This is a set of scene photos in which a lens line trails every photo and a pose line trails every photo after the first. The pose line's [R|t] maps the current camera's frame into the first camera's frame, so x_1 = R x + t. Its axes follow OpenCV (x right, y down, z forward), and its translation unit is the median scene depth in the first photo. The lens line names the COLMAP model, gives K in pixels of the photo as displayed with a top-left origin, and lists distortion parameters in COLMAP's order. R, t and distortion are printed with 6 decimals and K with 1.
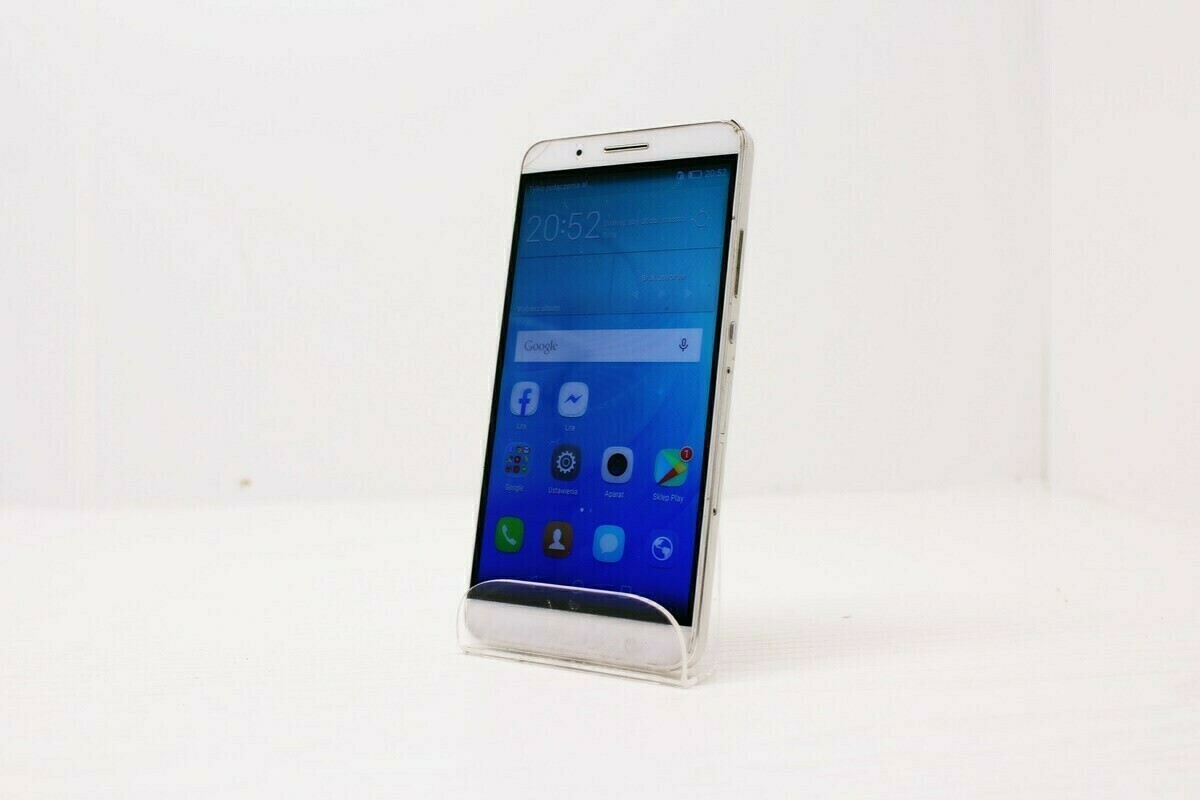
lens RADIAL K [[1279.6, 0, 600.0], [0, 1279.6, 400.0], [0, 0, 1]] dist [-0.131868, 0.000975]
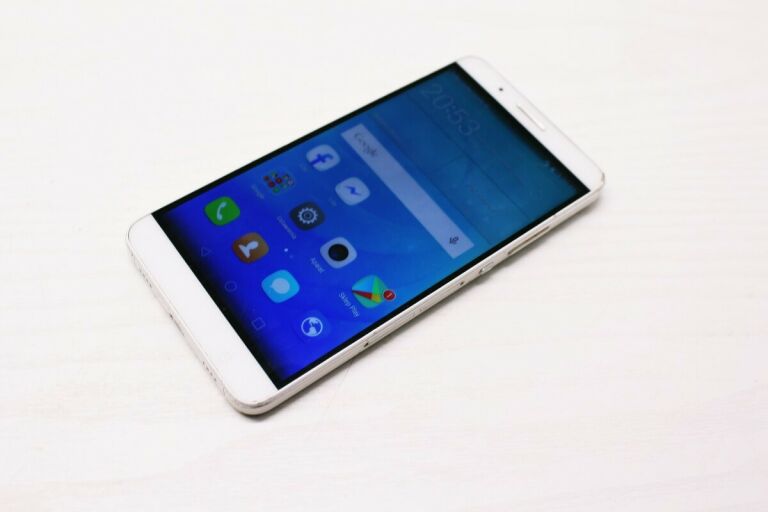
lens RADIAL K [[818.9, 0, 384.0], [0, 818.9, 256.0], [0, 0, 1]] dist [-0.131868, 0.000975]
pose [[0.544582, 0.821754, 0.167784, -0.085376], [-0.786312, 0.569840, -0.238738, 0.196865], [-0.291794, -0.001919, 0.956479, 0.291221]]
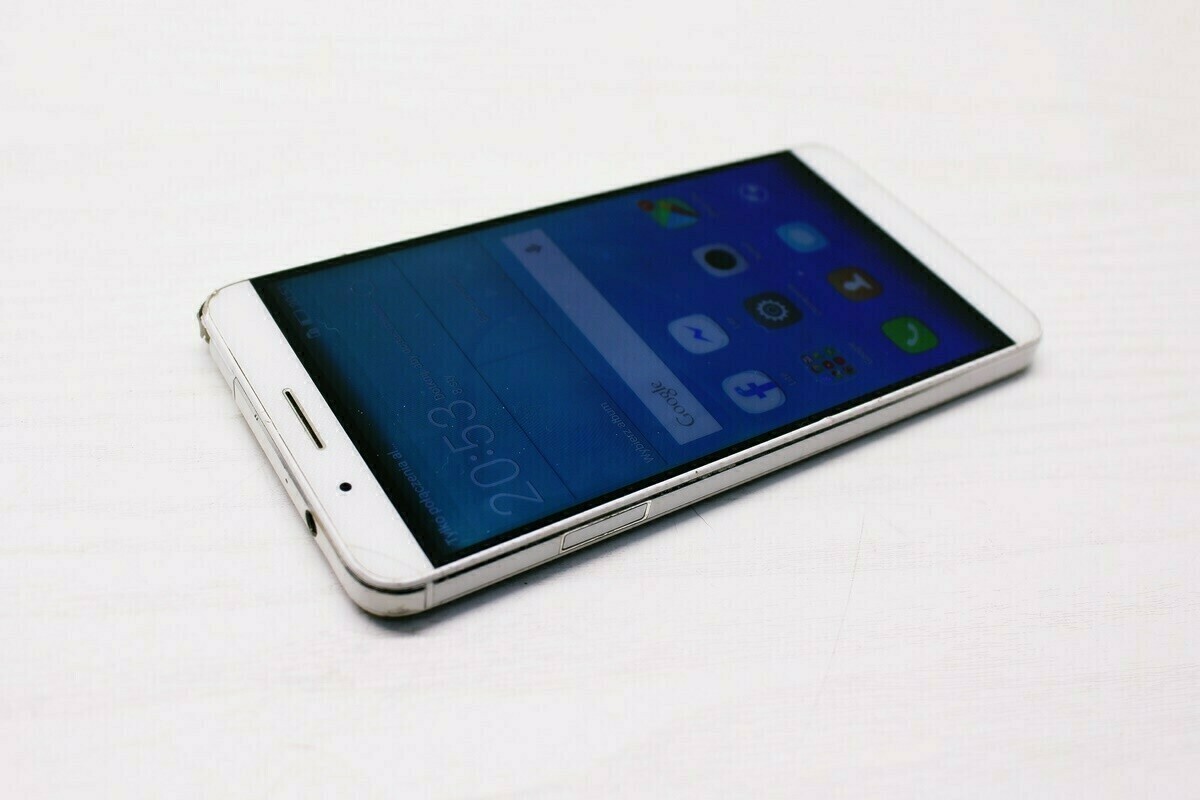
lens RADIAL K [[1279.6, 0, 600.0], [0, 1279.6, 400.0], [0, 0, 1]] dist [-0.131868, 0.000975]
pose [[-0.619324, -0.118171, 0.776192, -0.521927], [0.783754, -0.151676, 0.602266, -0.457005], [0.046559, 0.981341, 0.186554, 0.949056]]
